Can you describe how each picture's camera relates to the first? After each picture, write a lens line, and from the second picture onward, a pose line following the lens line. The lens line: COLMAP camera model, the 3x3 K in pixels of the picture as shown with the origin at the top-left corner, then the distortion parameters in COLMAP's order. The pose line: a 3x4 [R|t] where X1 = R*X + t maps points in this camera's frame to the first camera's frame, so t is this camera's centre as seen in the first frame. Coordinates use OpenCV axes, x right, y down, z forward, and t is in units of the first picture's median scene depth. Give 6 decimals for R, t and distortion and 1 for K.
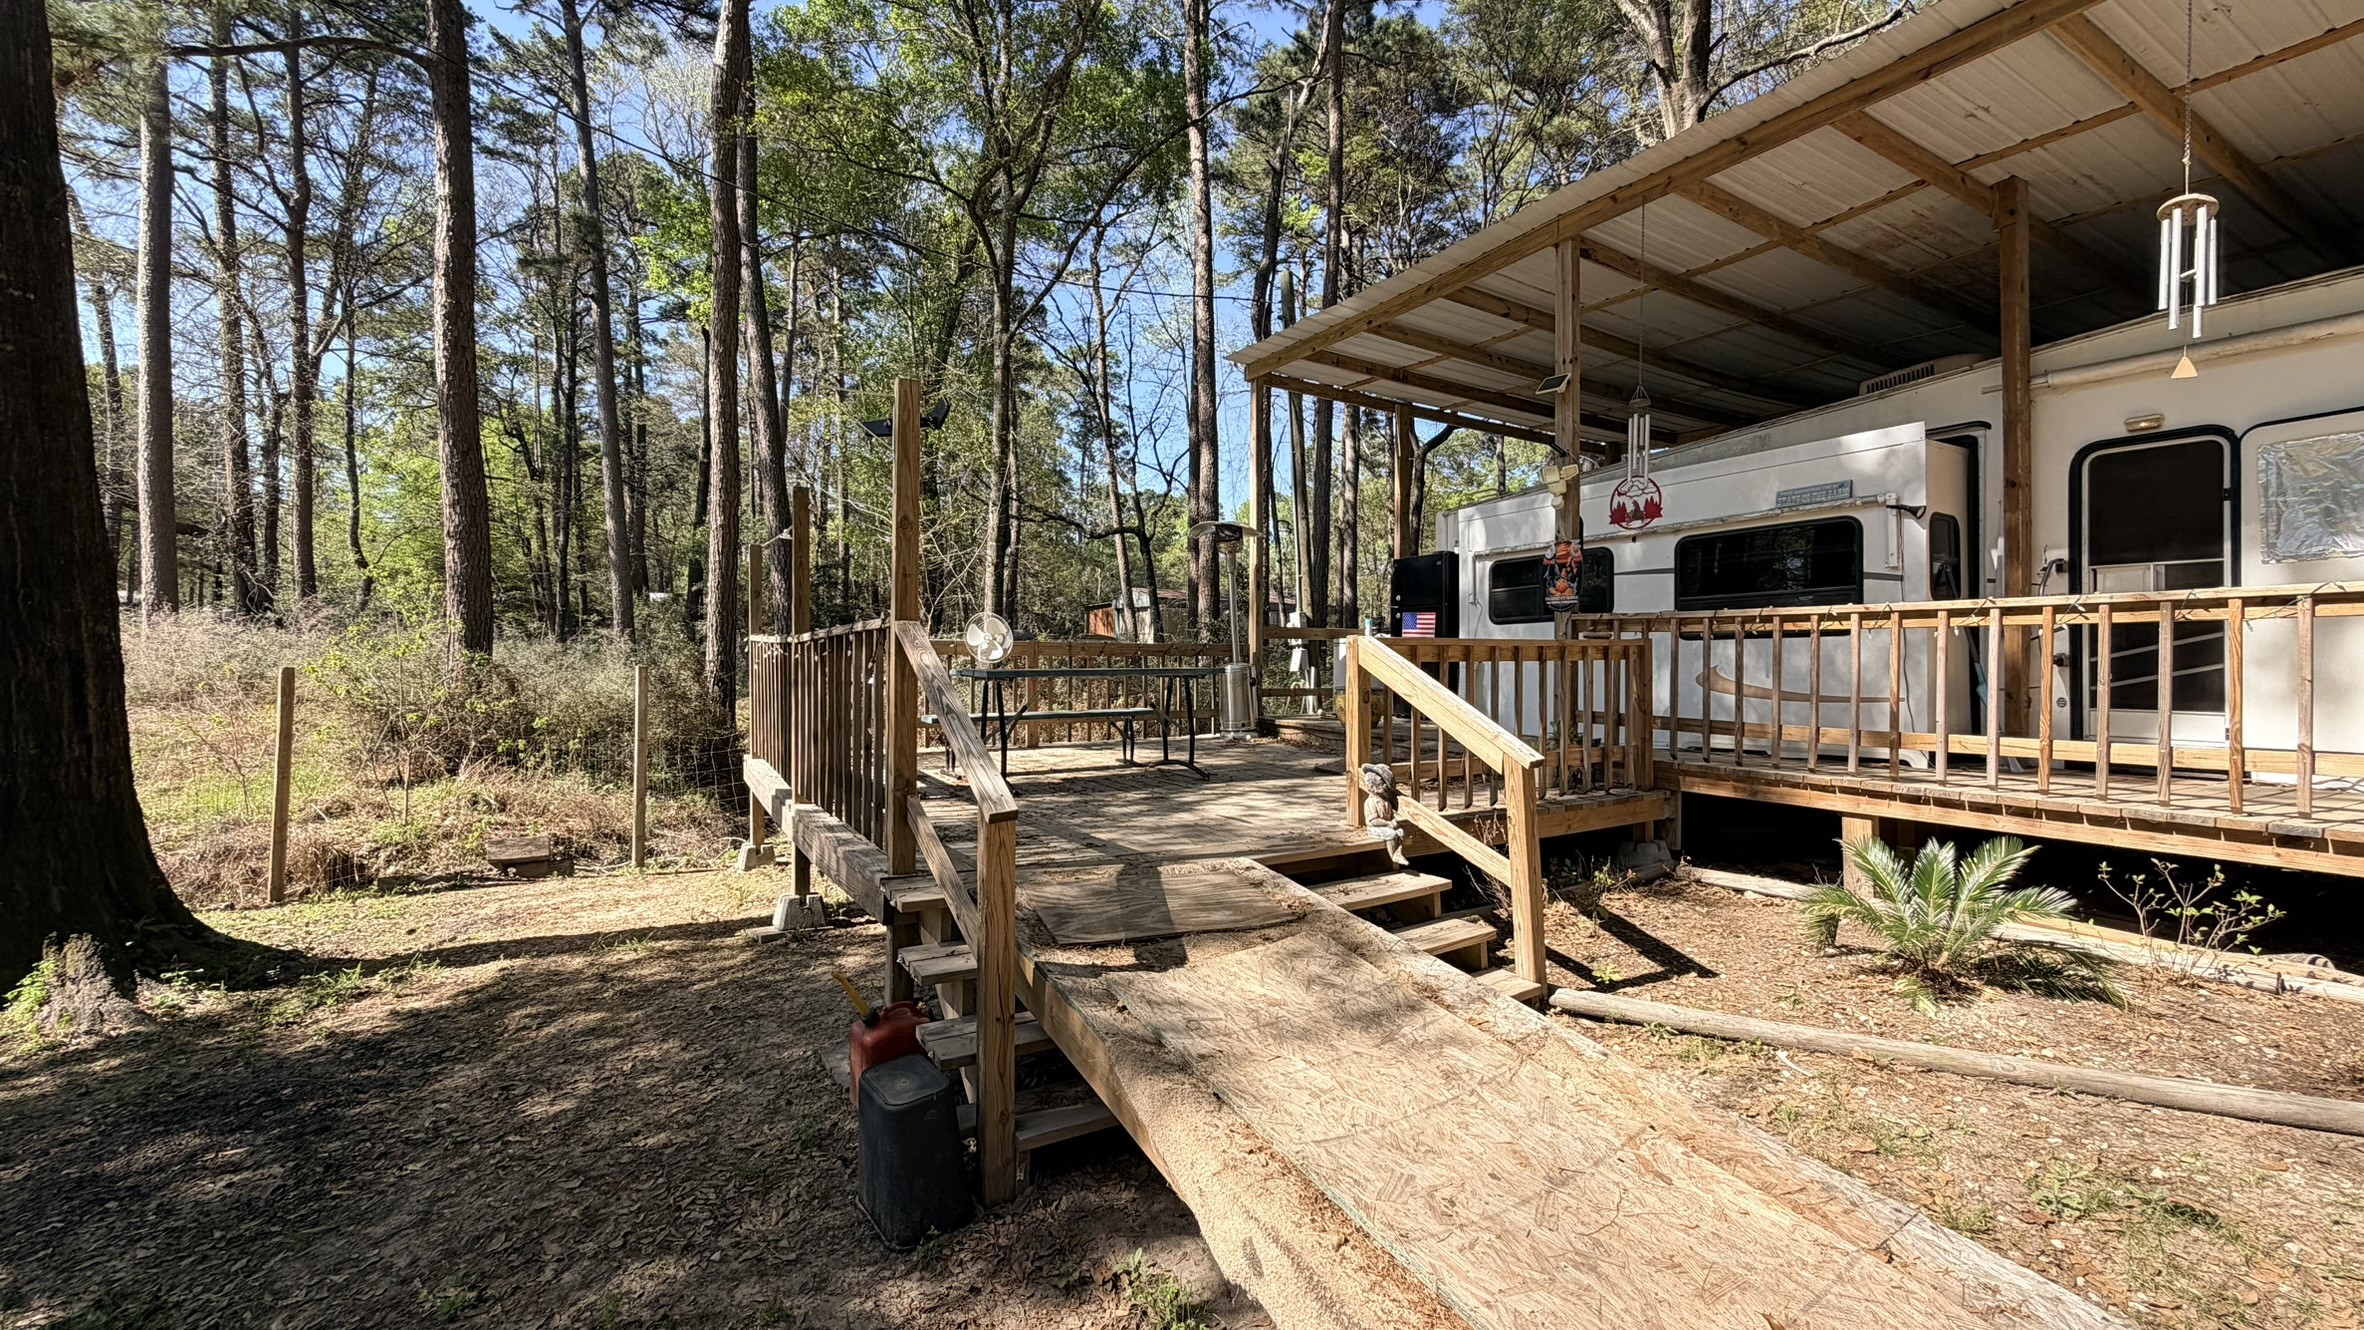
lens RADIAL K [[929.7, 0, 1184.7], [0, 929.7, 662.8], [0, 0, 1]] dist [-0.000297, 0.000155]
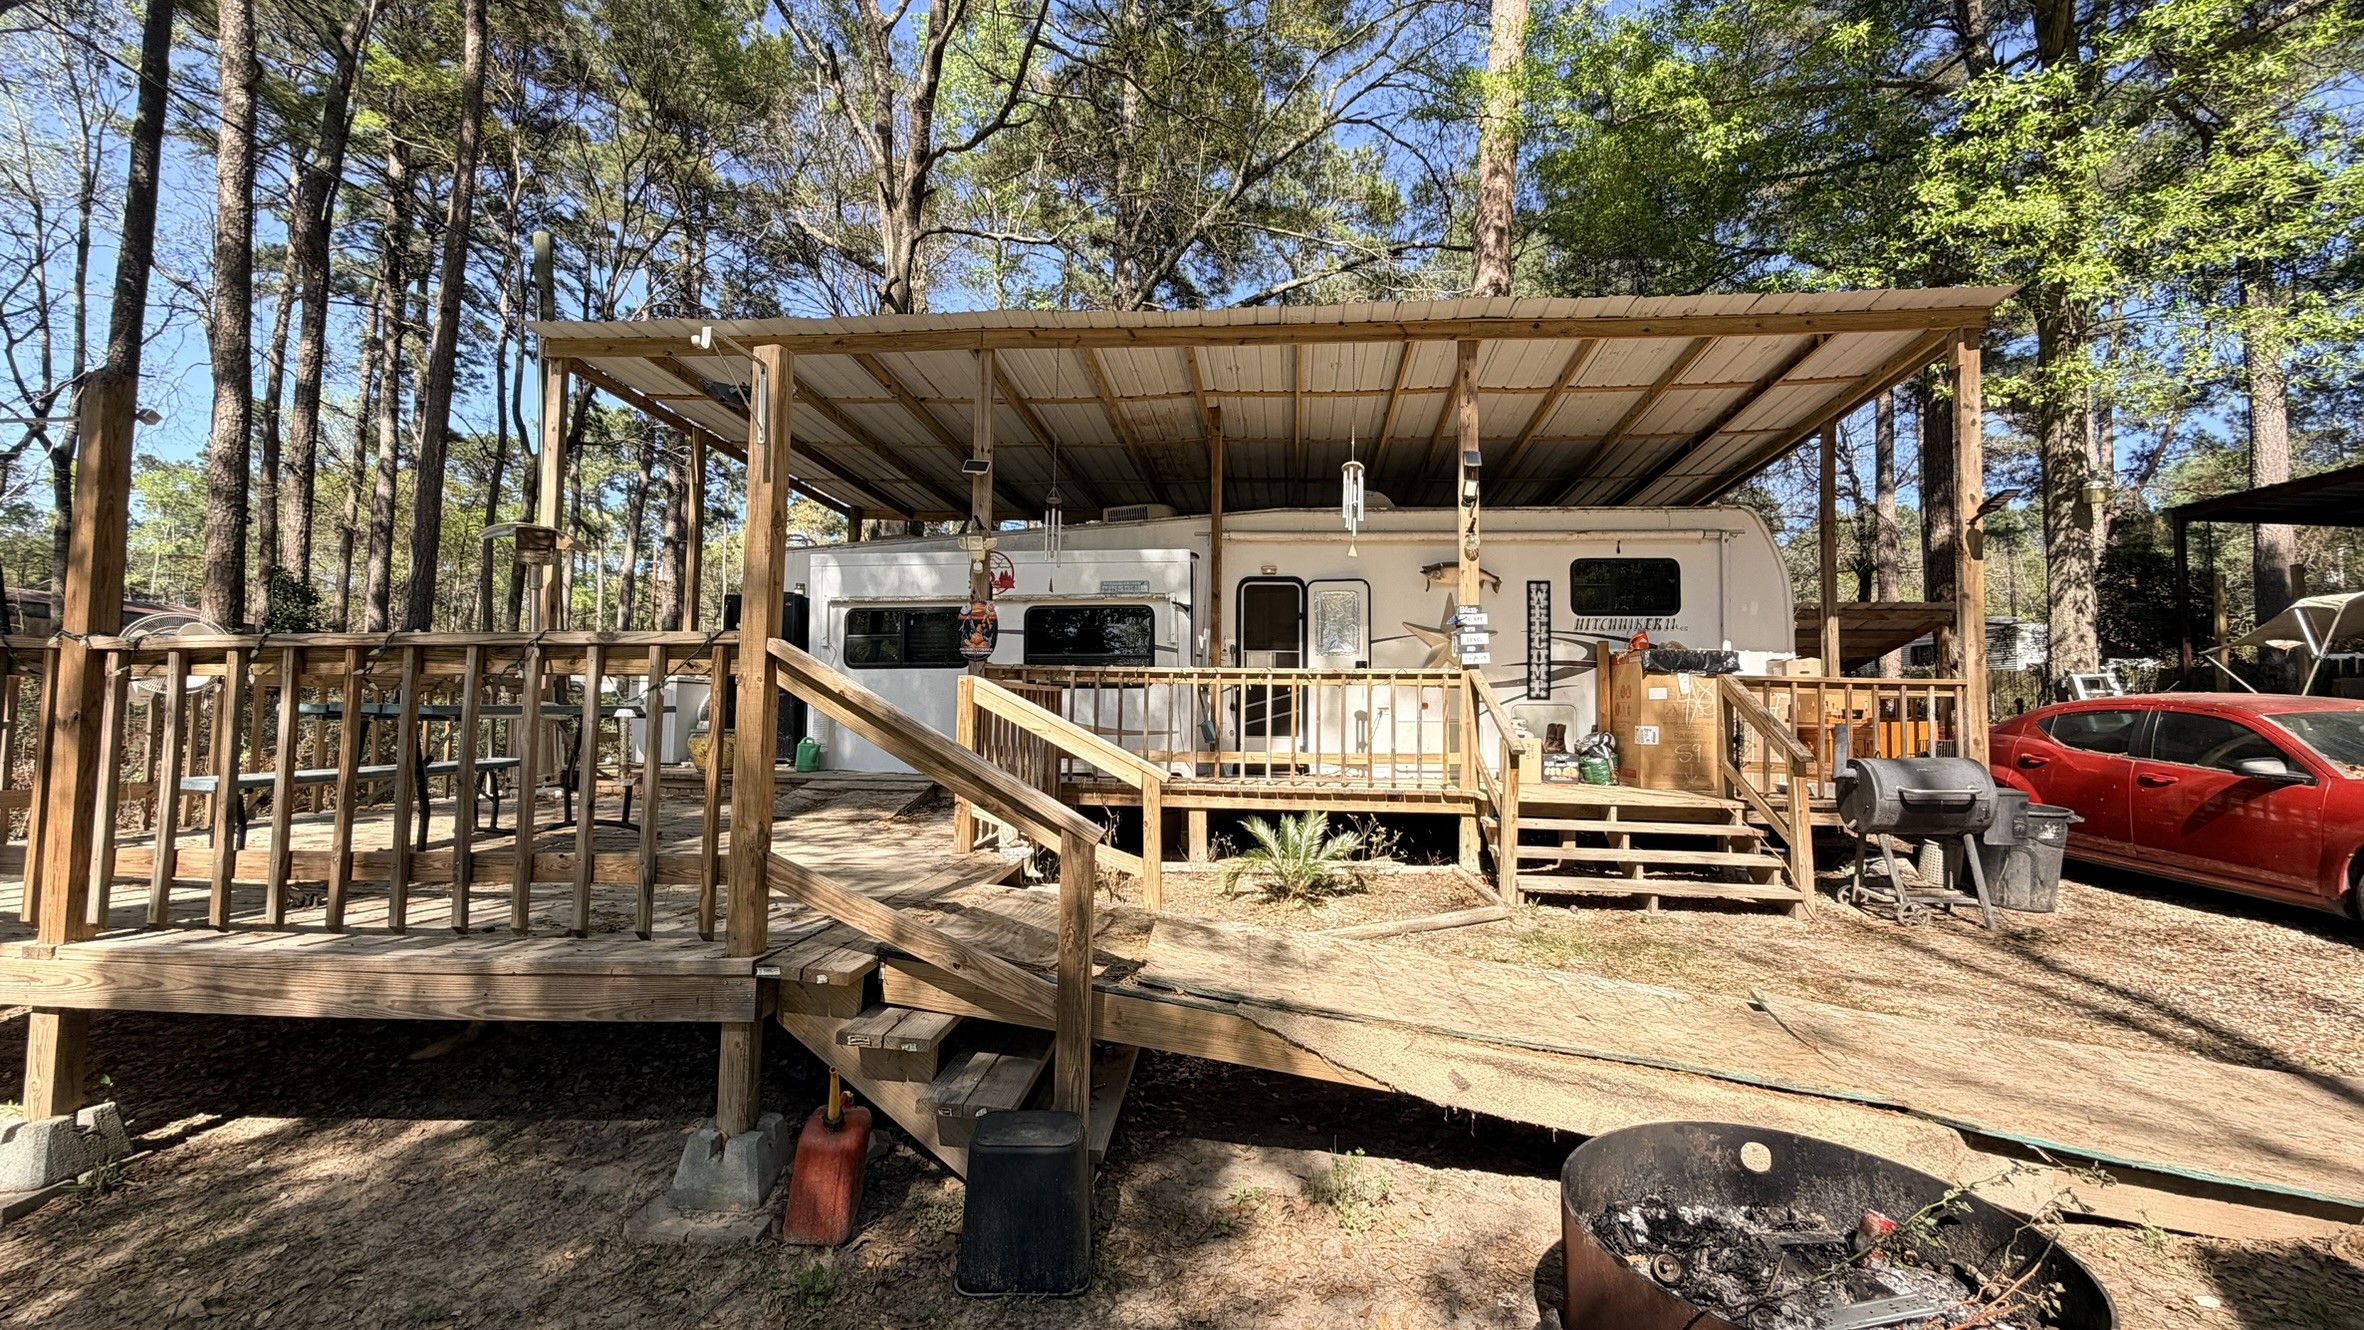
lens RADIAL K [[928.9, 0, 1166.3], [0, 928.9, 666.7], [0, 0, 1]] dist [-0.000742, 0.000007]
pose [[0.584178, 0.046852, 0.810272, -0.442271], [-0.007844, 0.998612, -0.052087, 0.012126], [-0.811588, 0.024073, 0.583734, 0.143194]]
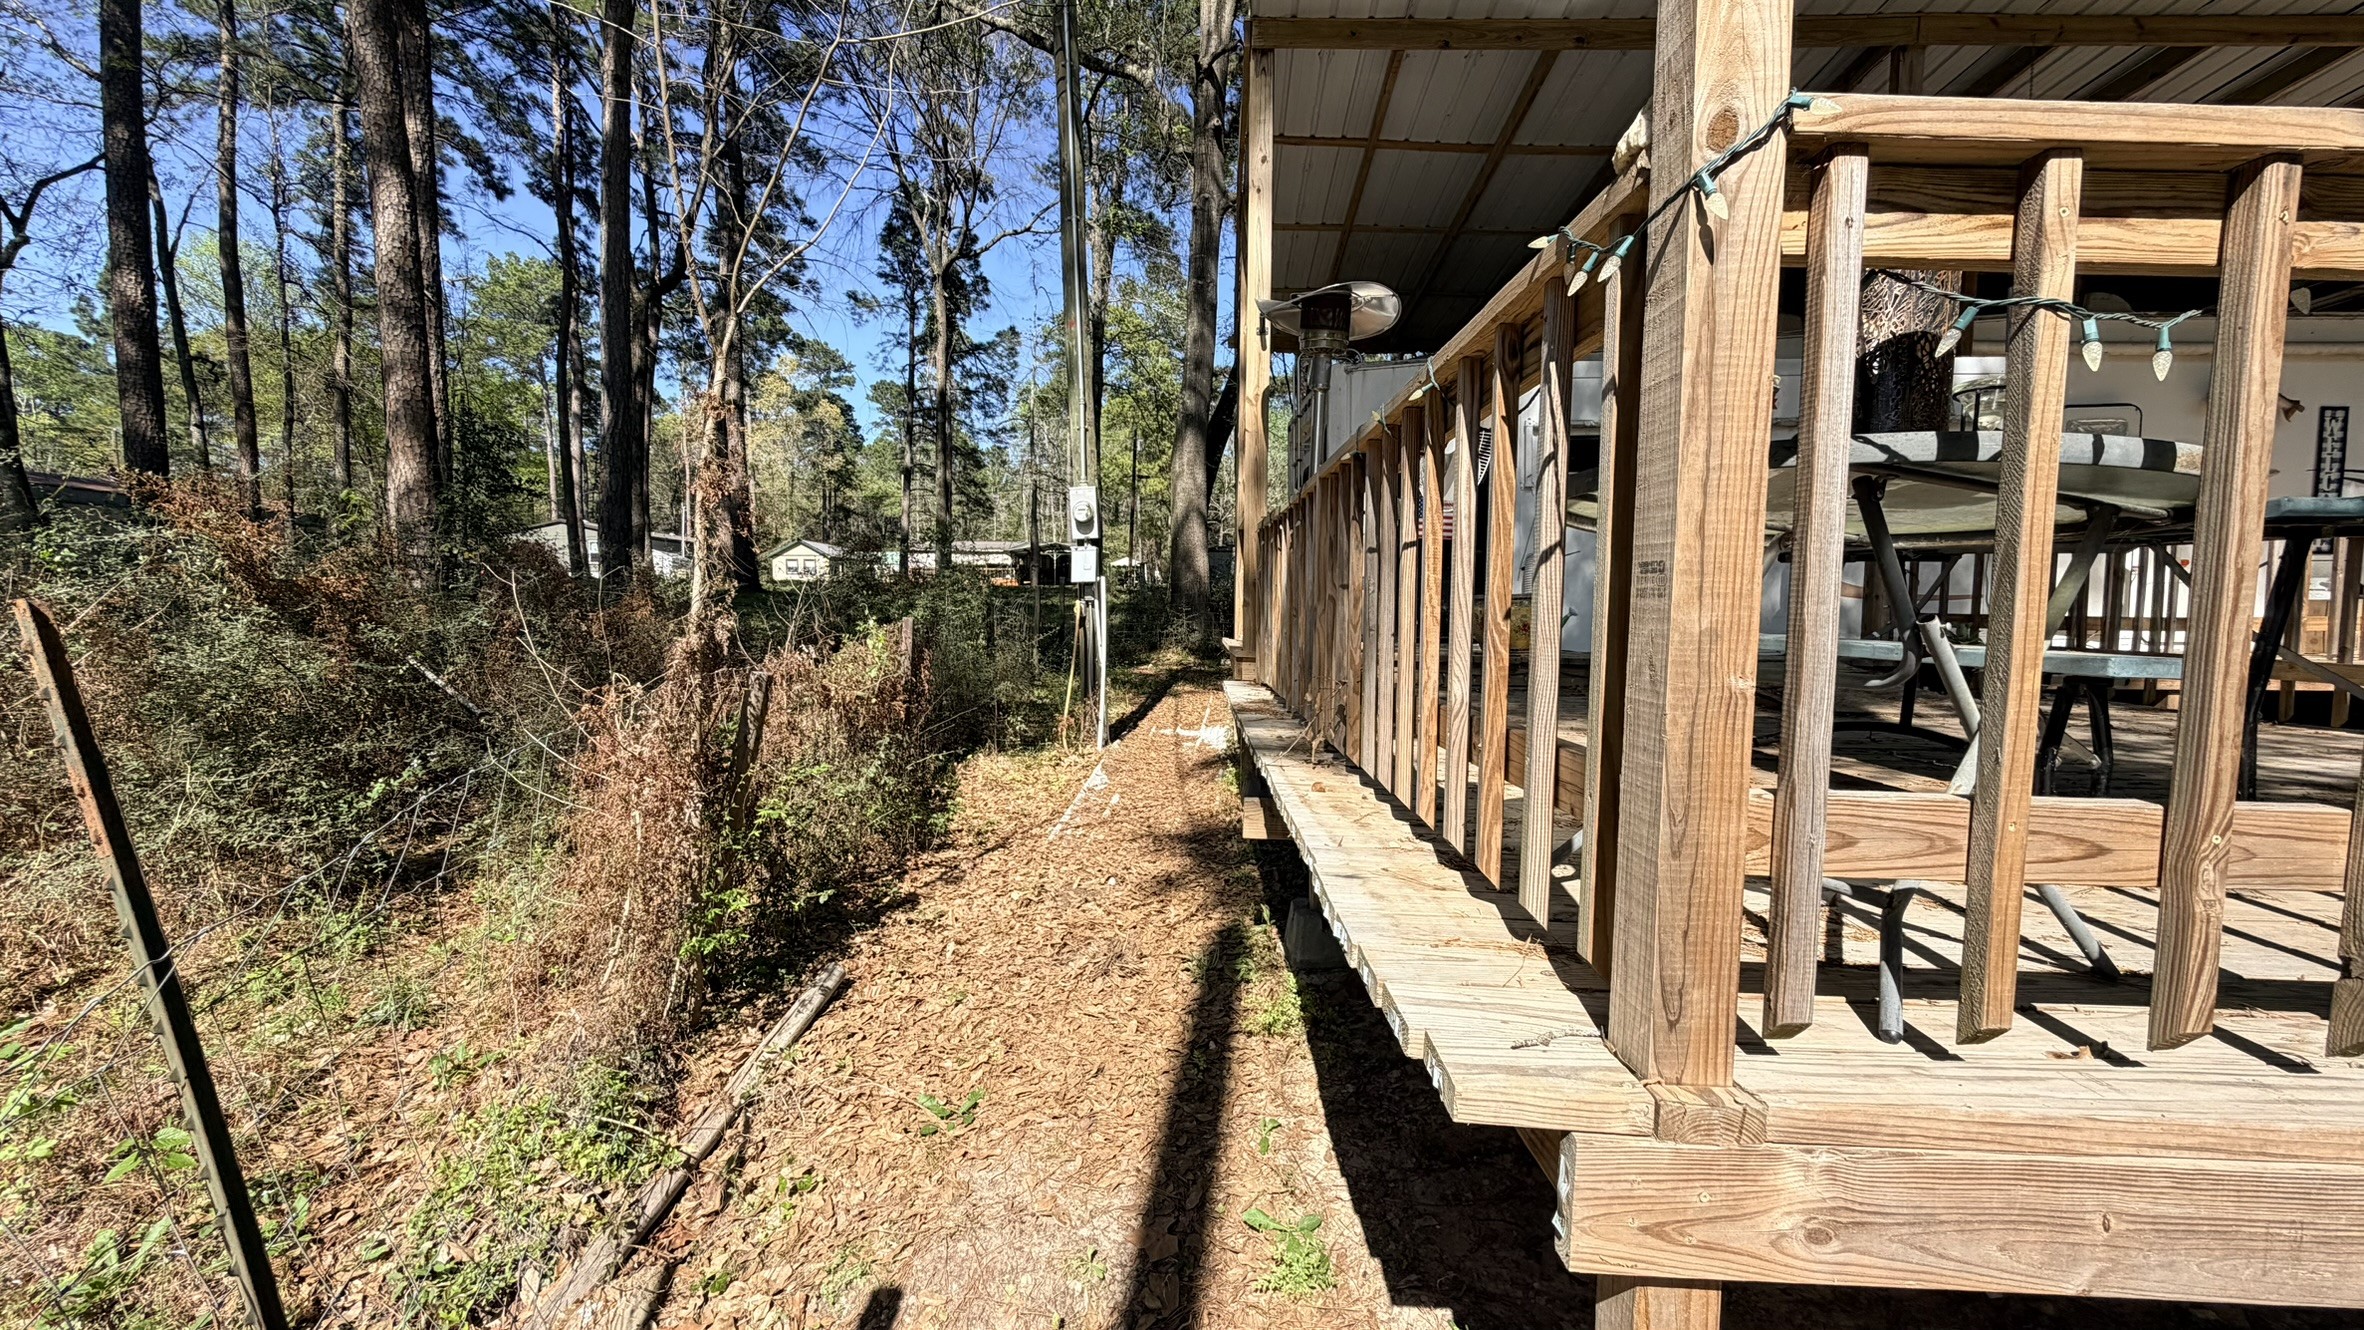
lens RADIAL K [[929.7, 0, 1184.7], [0, 929.7, 662.8], [0, 0, 1]] dist [-0.000297, 0.000155]
pose [[0.523919, -0.056667, 0.849881, -0.735068], [0.002725, 0.997891, 0.064856, 0.043714], [-0.851764, -0.031663, 0.522969, 1.243430]]
